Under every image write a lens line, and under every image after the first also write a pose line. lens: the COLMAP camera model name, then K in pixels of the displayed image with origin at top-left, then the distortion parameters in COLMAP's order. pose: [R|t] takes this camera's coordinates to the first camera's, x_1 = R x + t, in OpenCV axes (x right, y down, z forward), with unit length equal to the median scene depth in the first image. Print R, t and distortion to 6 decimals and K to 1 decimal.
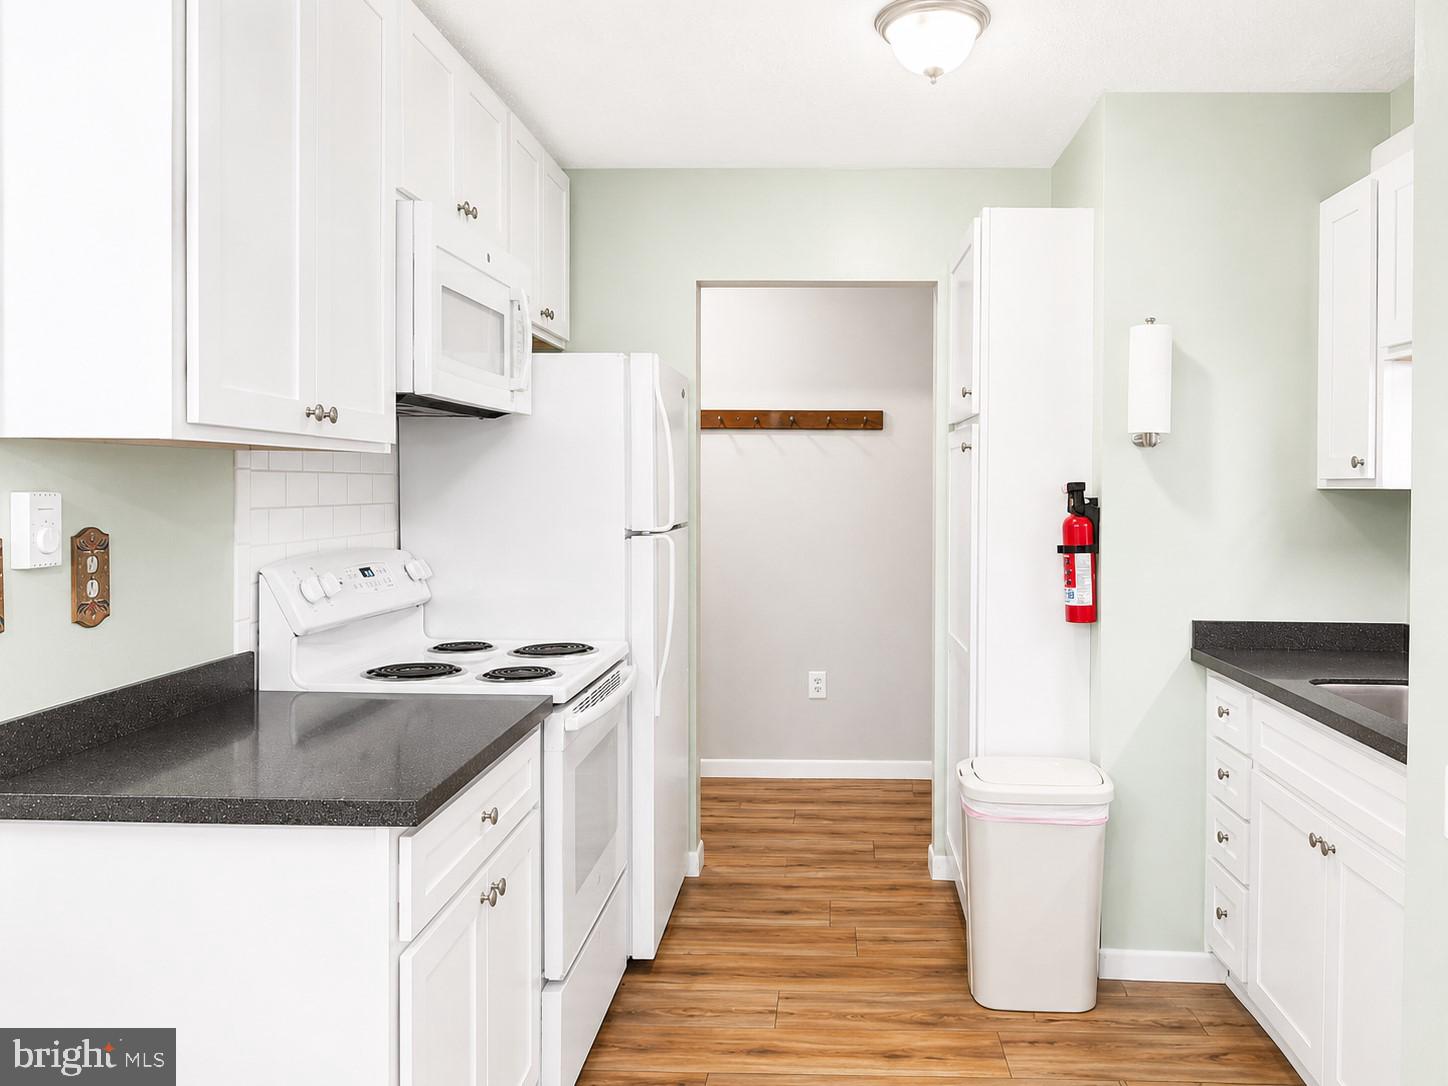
lens RADIAL K [[1087.4, 0, 724.7], [0, 1087.4, 470.4], [0, 0, 1]] dist [-0.032545, -0.006268]
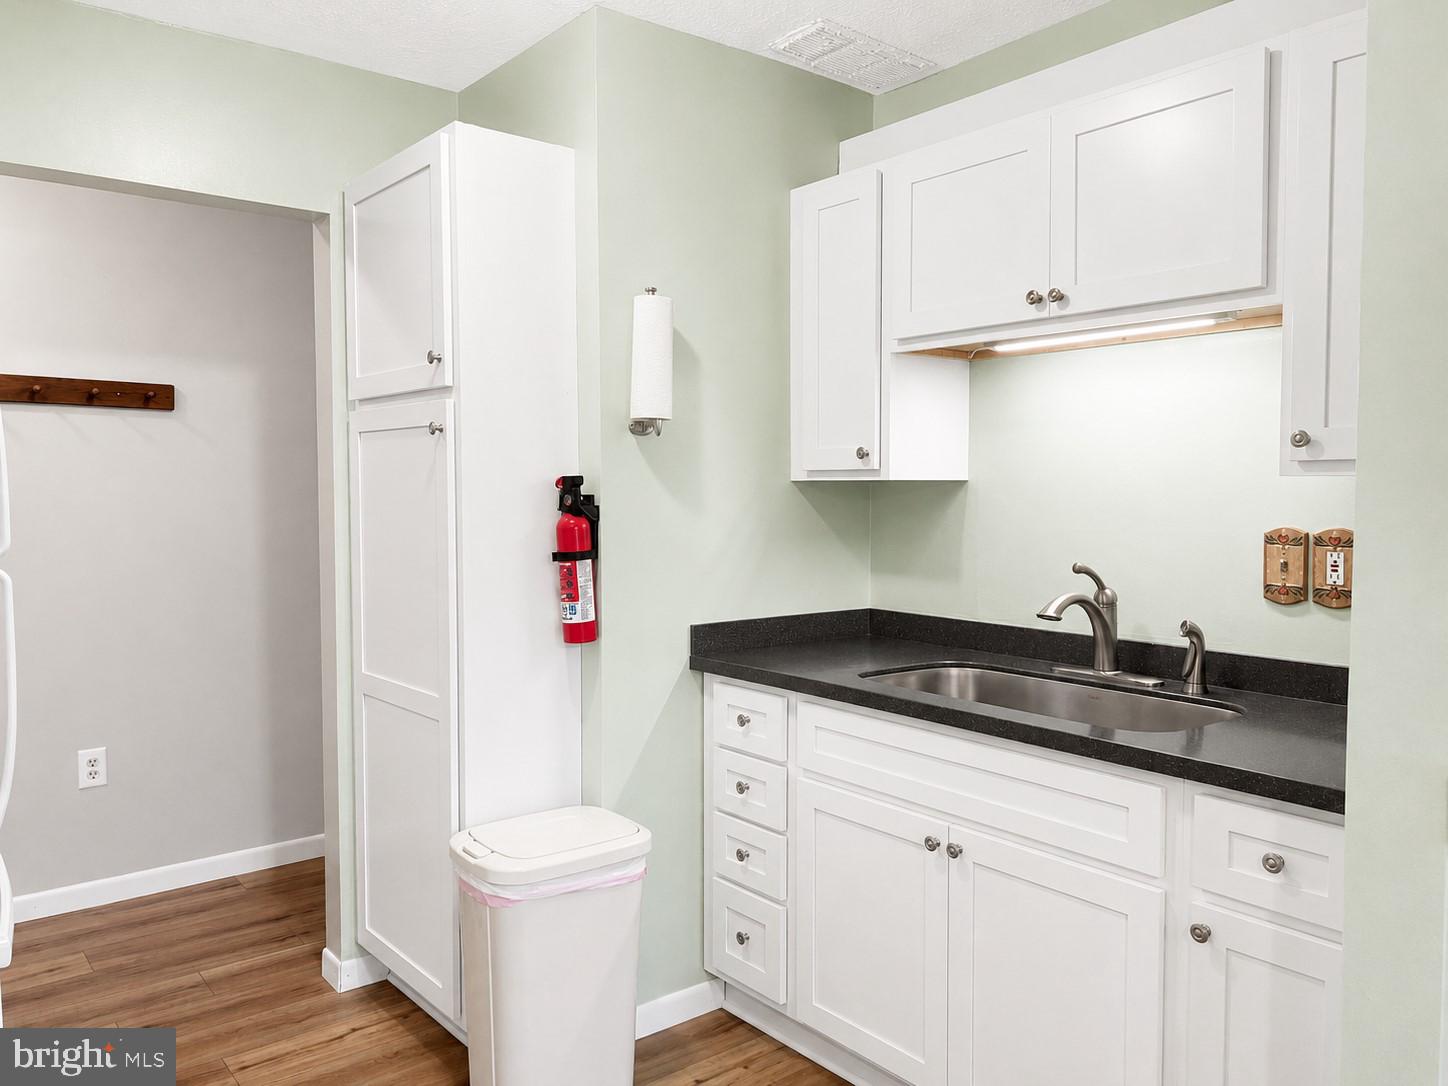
lens RADIAL K [[1084.8, 0, 726.2], [0, 1084.8, 512.9], [0, 0, 1]] dist [0.004057, -0.000944]
pose [[0.697892, -0.026816, 0.715701, -0.194862], [0.000113, 0.999303, 0.037331, 0.008652], [-0.716203, -0.025972, 0.697408, 0.333296]]
